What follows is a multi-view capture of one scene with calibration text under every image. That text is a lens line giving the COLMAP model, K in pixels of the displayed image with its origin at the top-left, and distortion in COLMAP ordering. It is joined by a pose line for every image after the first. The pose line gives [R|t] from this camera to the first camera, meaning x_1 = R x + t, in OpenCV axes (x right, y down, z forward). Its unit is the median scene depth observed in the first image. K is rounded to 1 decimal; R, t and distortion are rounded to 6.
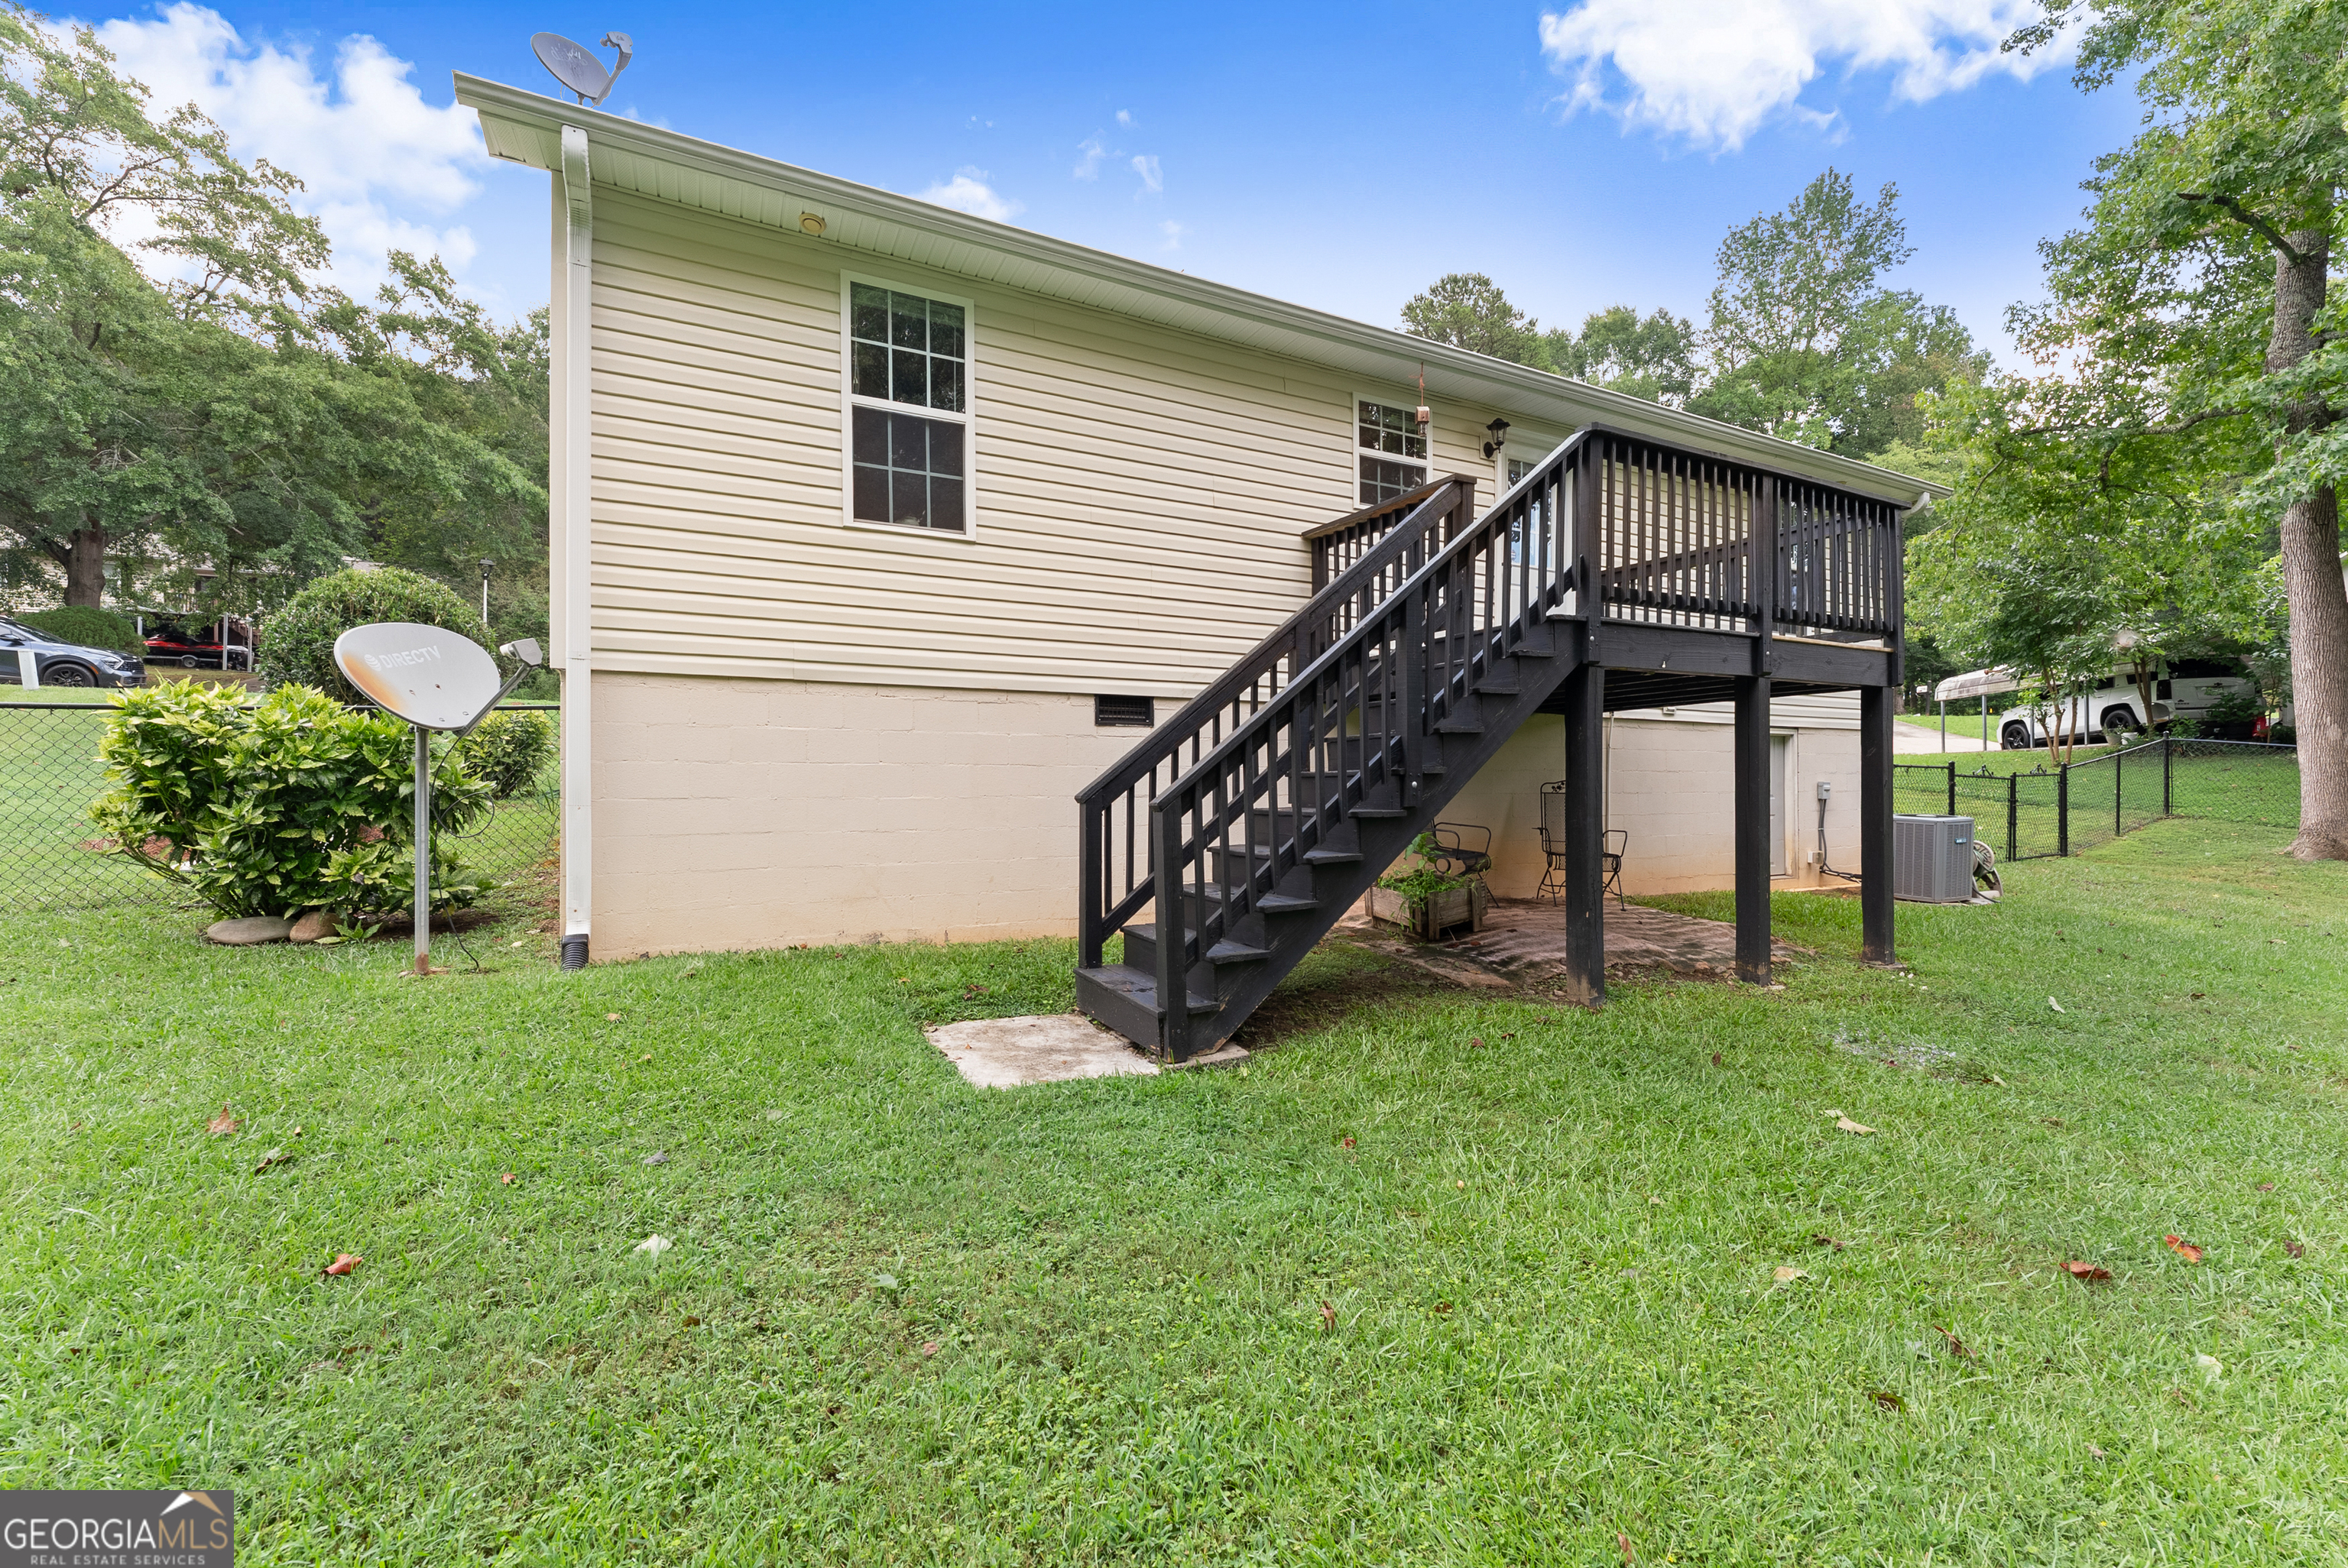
lens RADIAL K [[948.3, 0, 1167.7], [0, 948.3, 792.4], [0, 0, 1]] dist [0.002784, 0.000035]
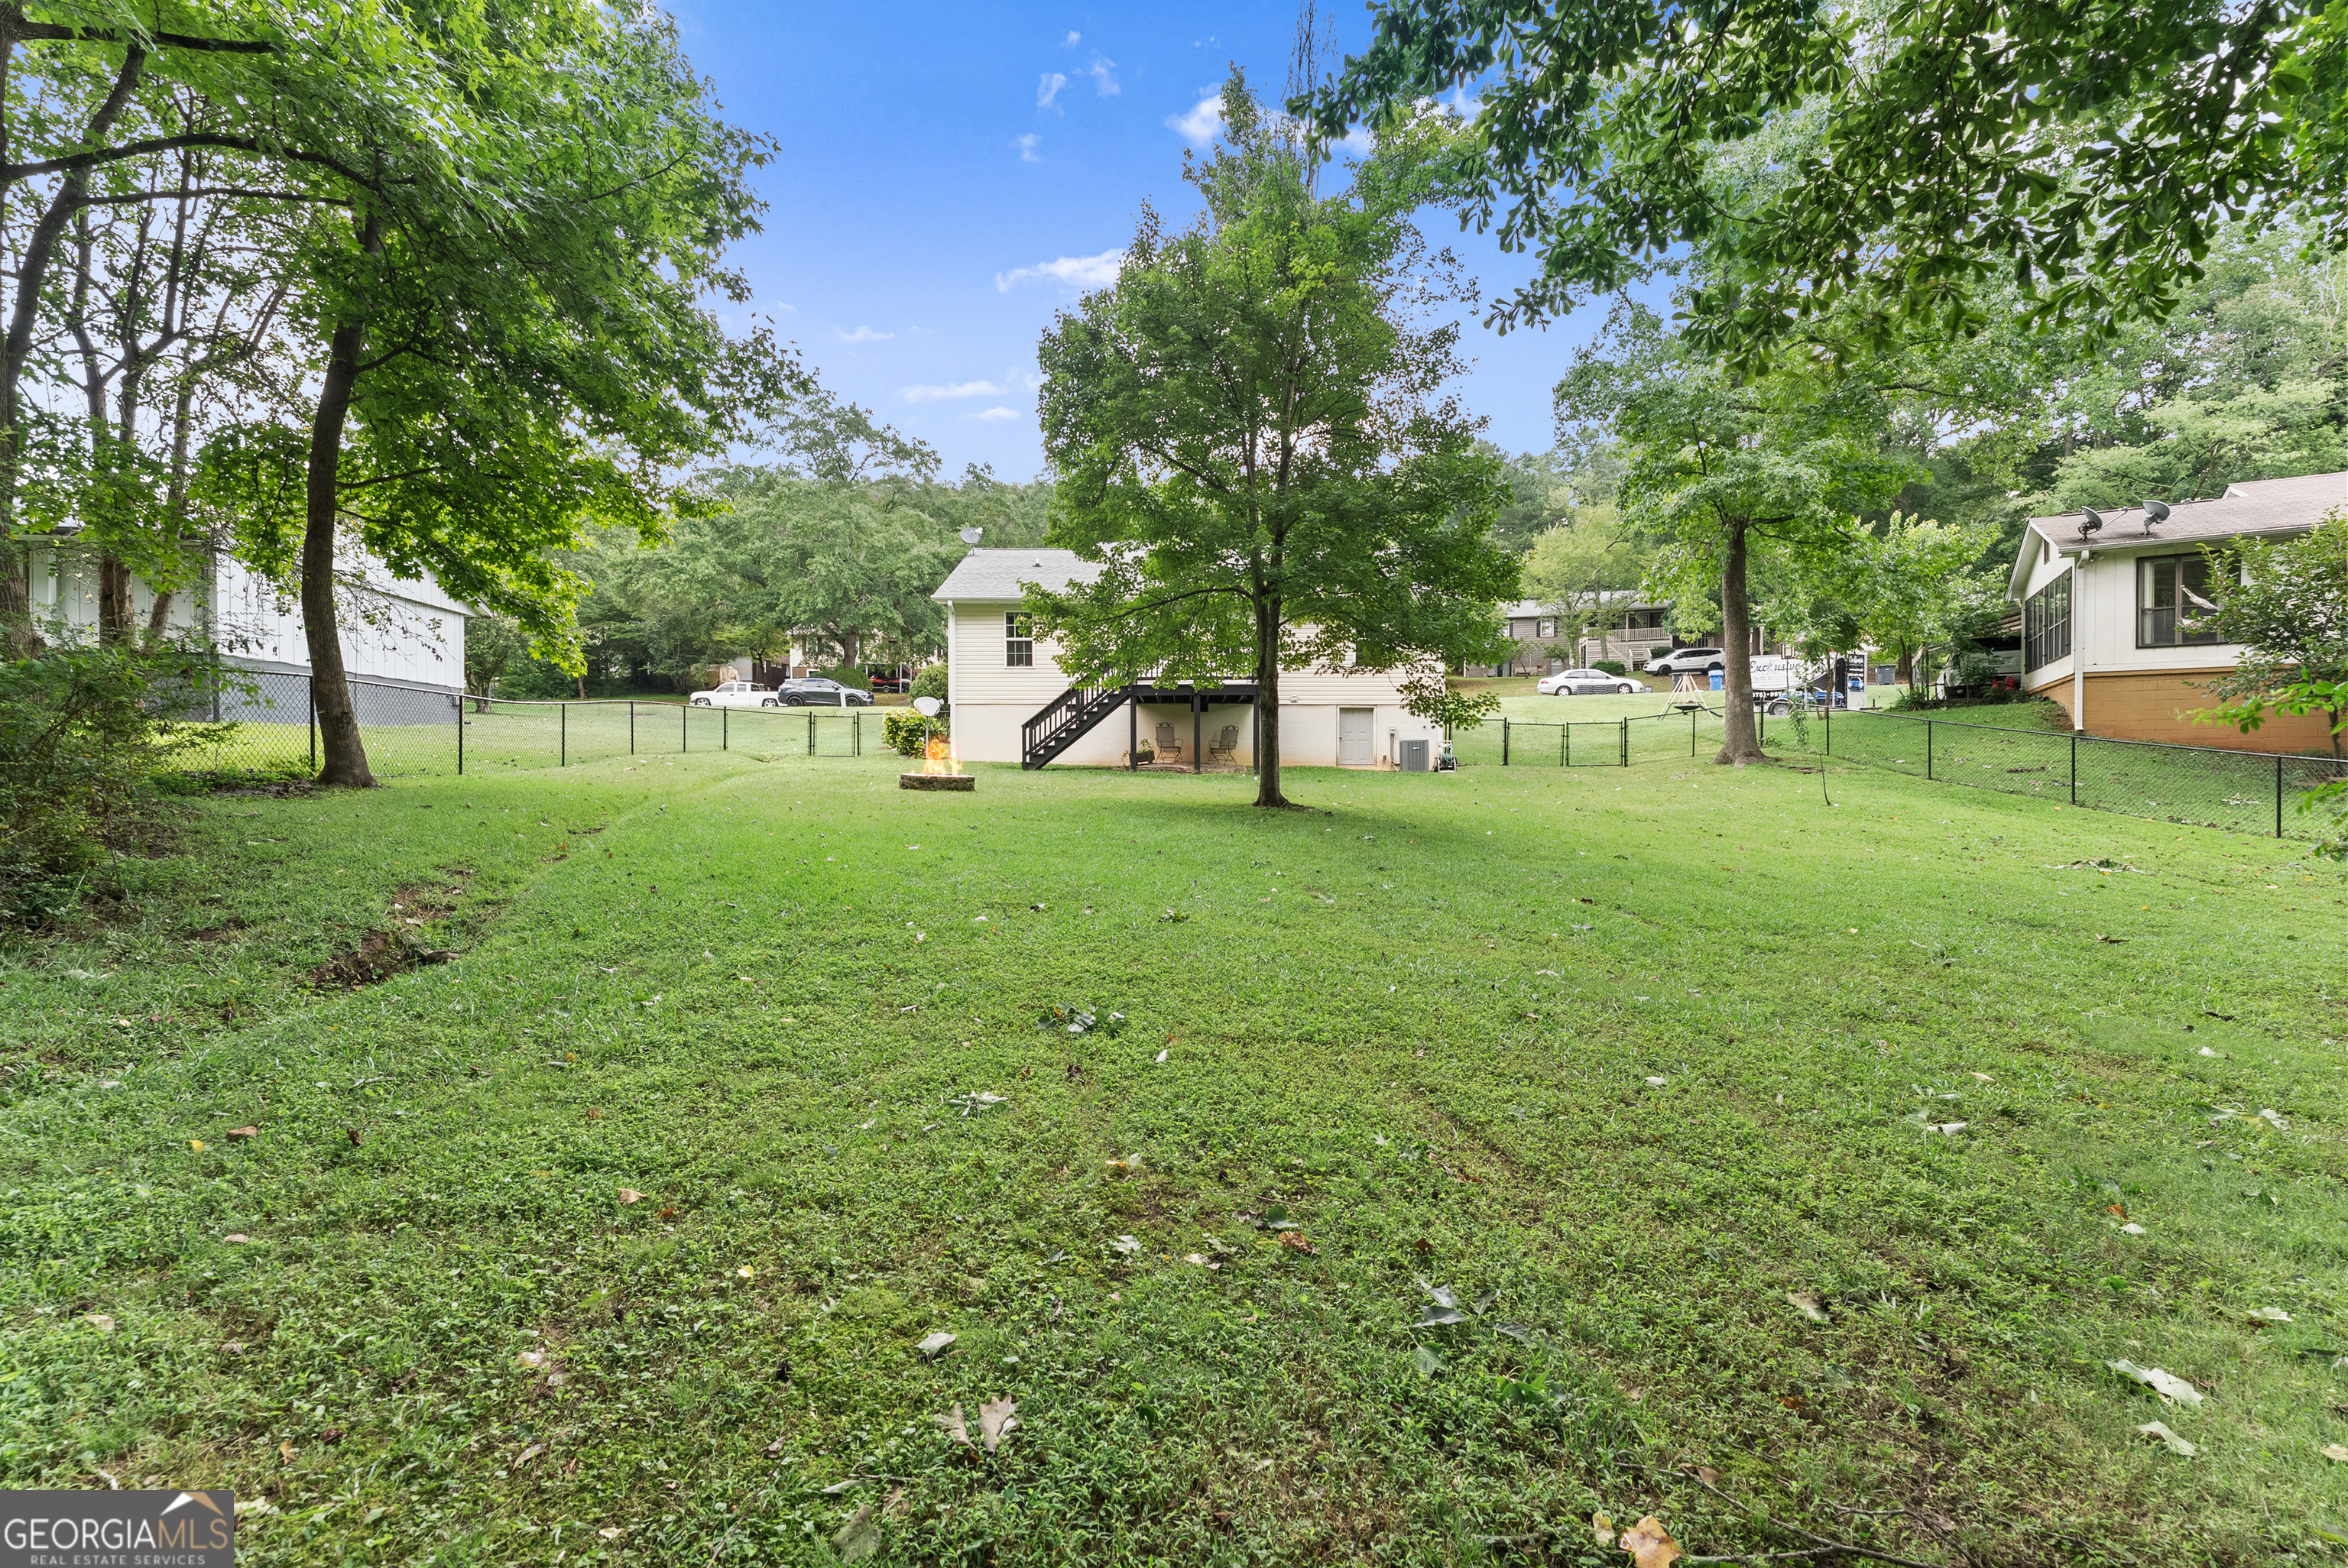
lens RADIAL K [[948.3, 0, 1183.4], [0, 948.3, 782.7], [0, 0, 1]] dist [0.002784, 0.000035]
pose [[0.881644, 0.005659, -0.471880, 2.360518], [-0.002761, 0.999973, 0.006834, 0.208368], [0.471906, -0.004722, 0.881636, -2.378771]]
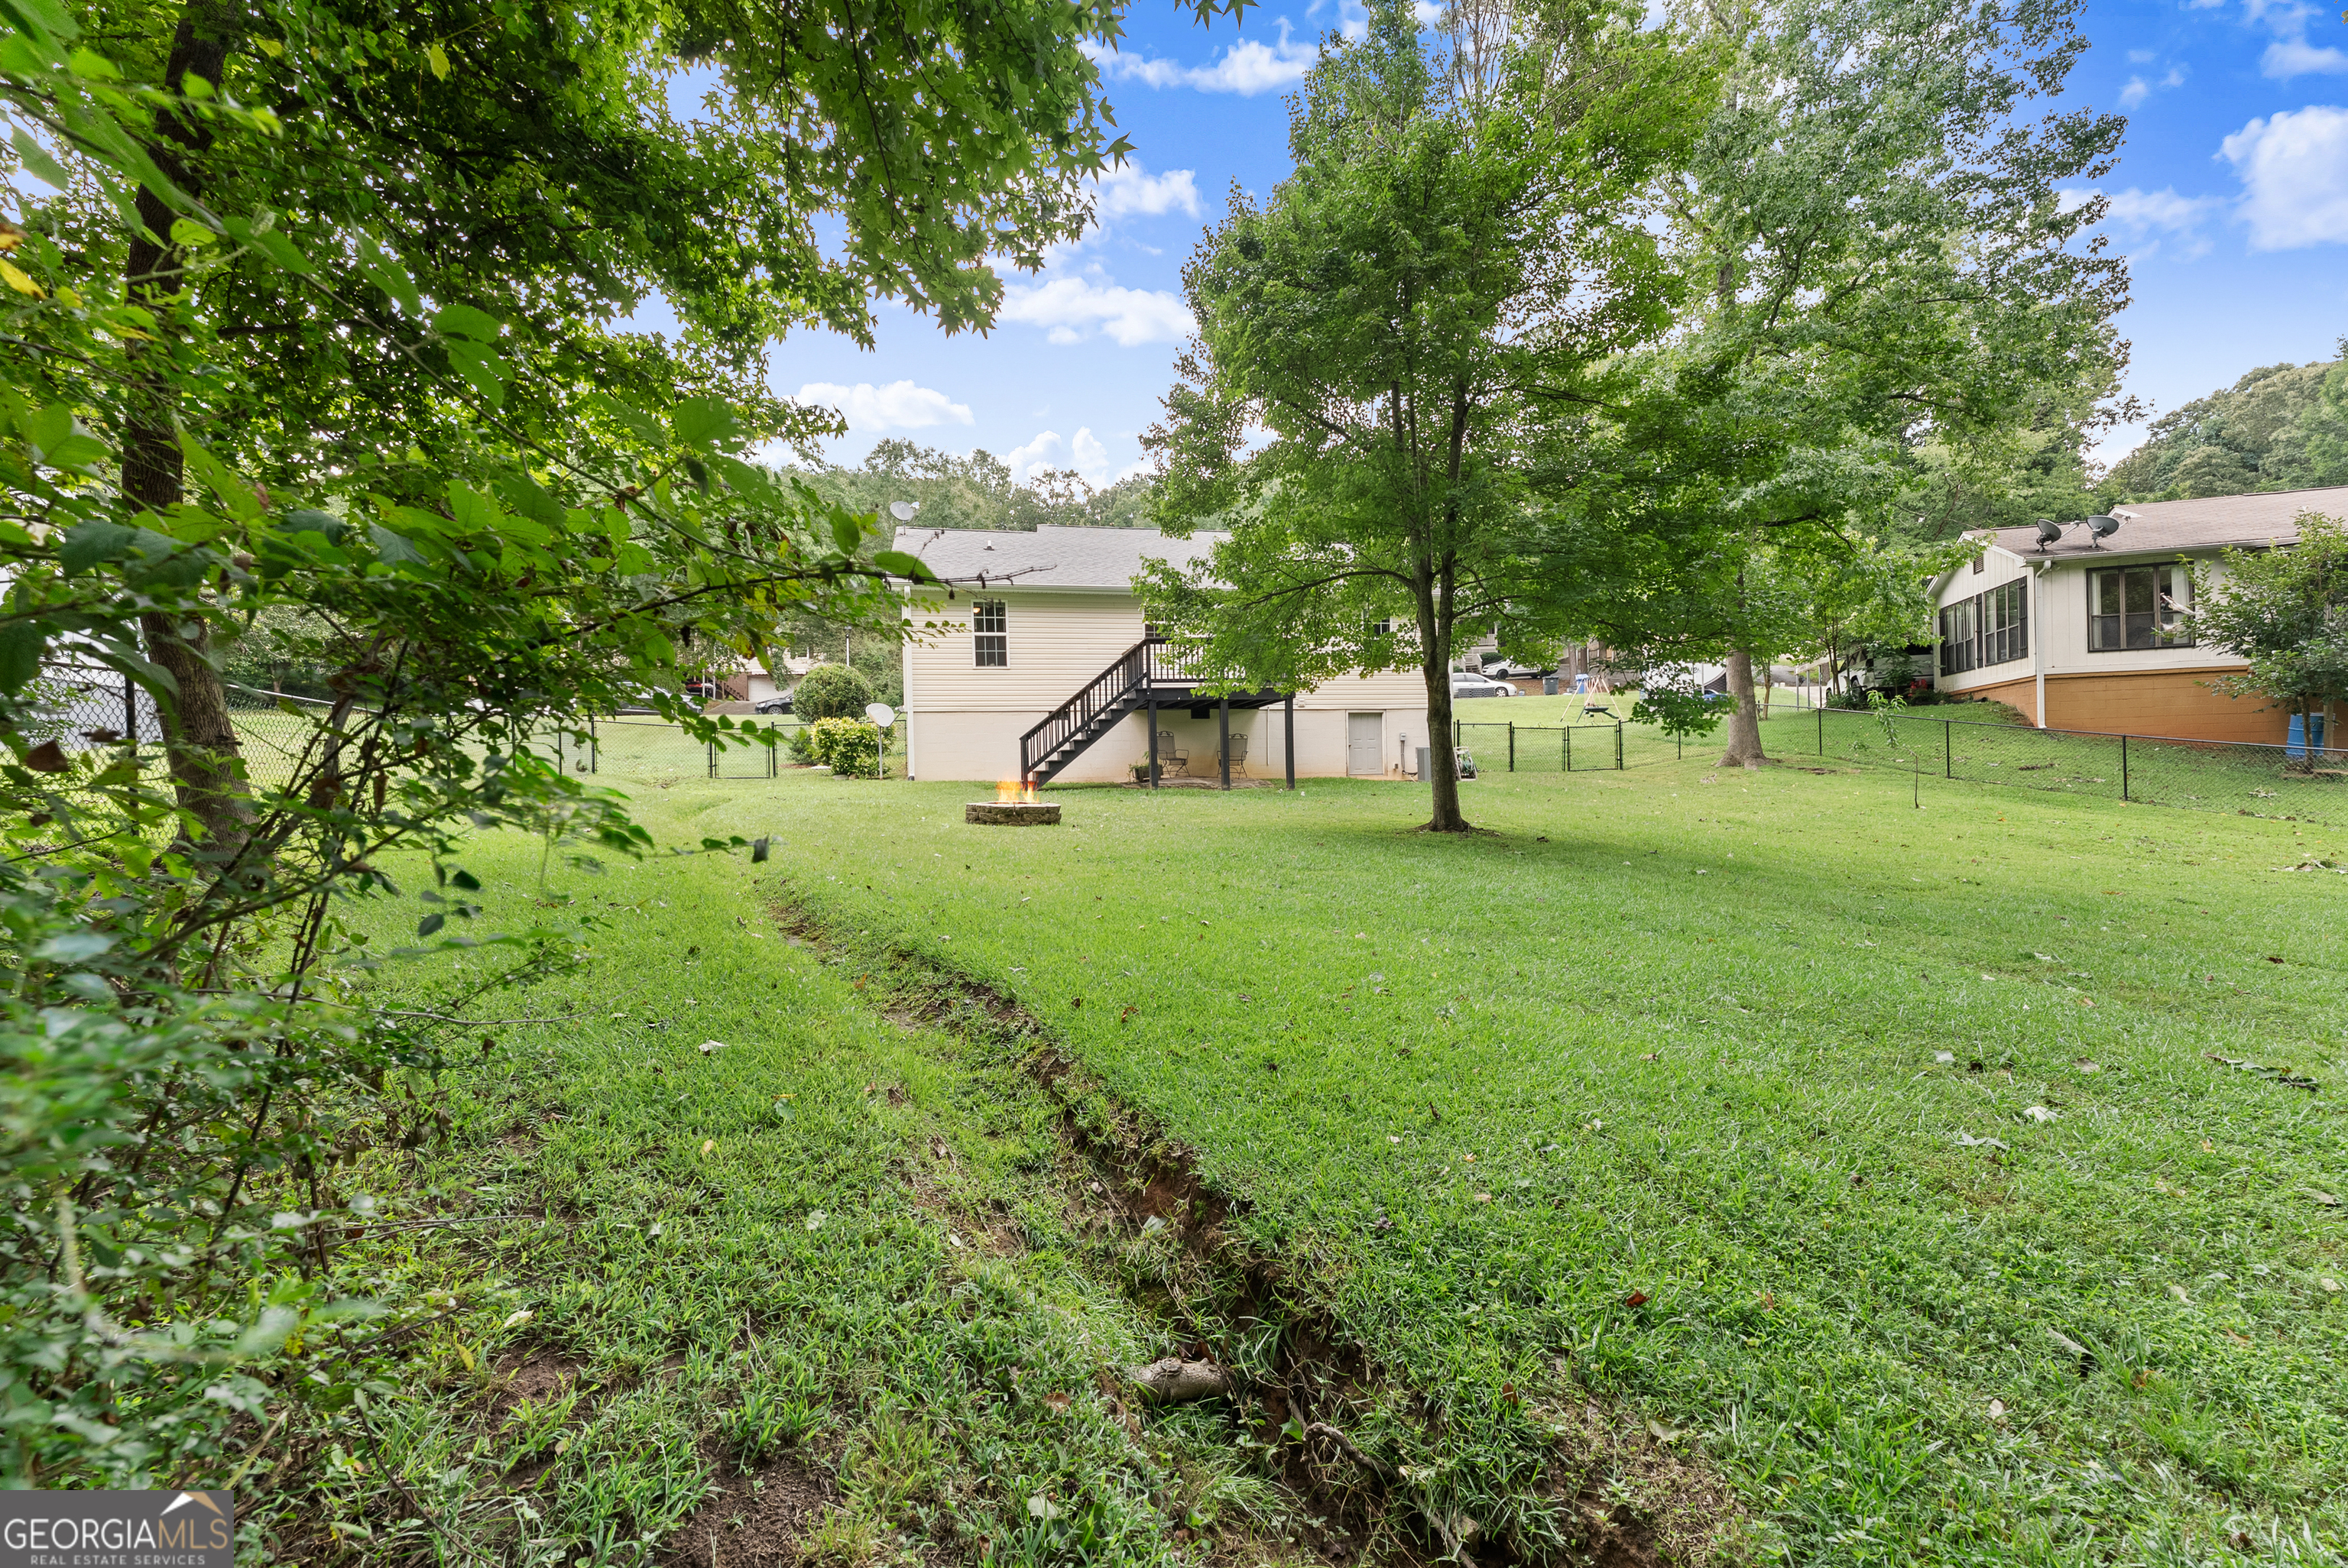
lens RADIAL K [[948.3, 0, 1170.3], [0, 948.3, 785.1], [0, 0, 1]] dist [0.002784, 0.000035]
pose [[0.965519, -0.019565, -0.259595, 1.283018], [0.021833, 0.999744, 0.005859, 0.157656], [0.259414, -0.011325, 0.965700, -2.252554]]
